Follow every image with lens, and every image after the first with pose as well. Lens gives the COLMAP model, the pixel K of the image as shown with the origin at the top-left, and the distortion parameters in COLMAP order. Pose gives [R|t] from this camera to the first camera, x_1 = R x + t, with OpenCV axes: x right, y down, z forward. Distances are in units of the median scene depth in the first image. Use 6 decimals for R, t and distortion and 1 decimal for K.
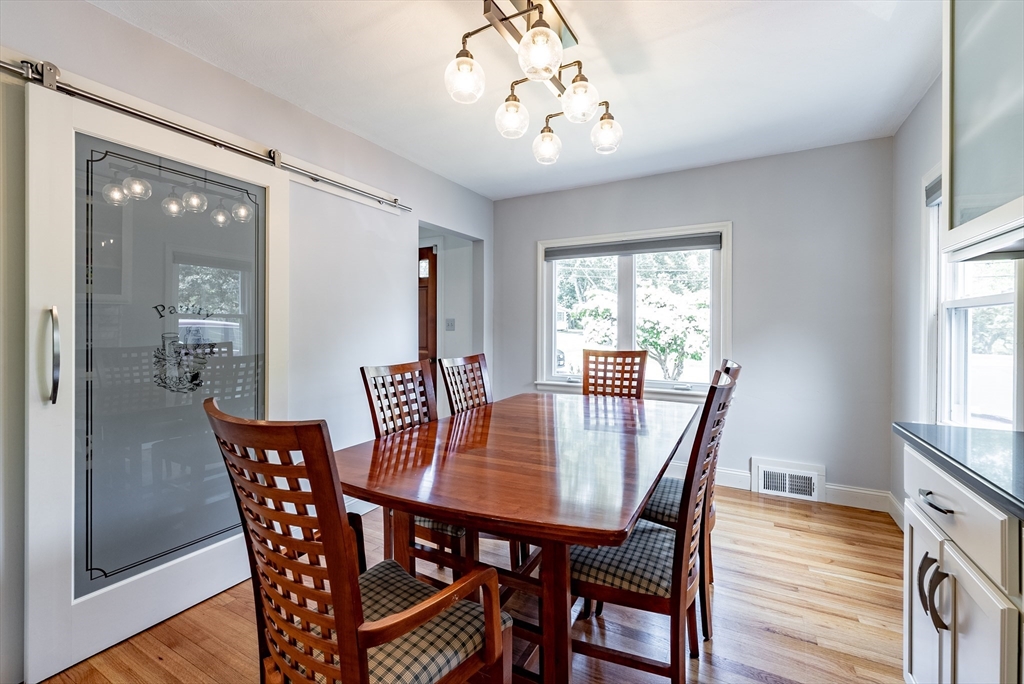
lens RADIAL K [[425.8, 0, 511.5], [0, 425.8, 331.9], [0, 0, 1]] dist [0.001163, -0.000095]
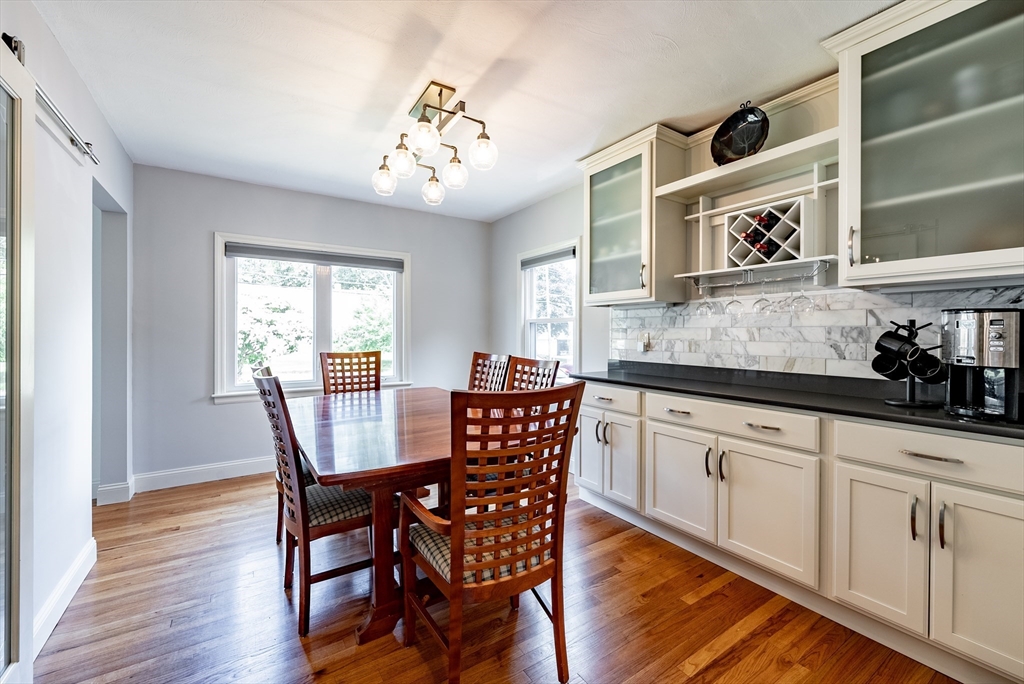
lens RADIAL K [[425.8, 0, 511.5], [0, 425.8, 331.9], [0, 0, 1]] dist [0.001163, -0.000095]
pose [[0.472797, 0.000760, 0.881171, -0.551930], [0.007451, 0.999960, -0.004861, -0.001713], [-0.881140, 0.008864, 0.472772, 0.084456]]
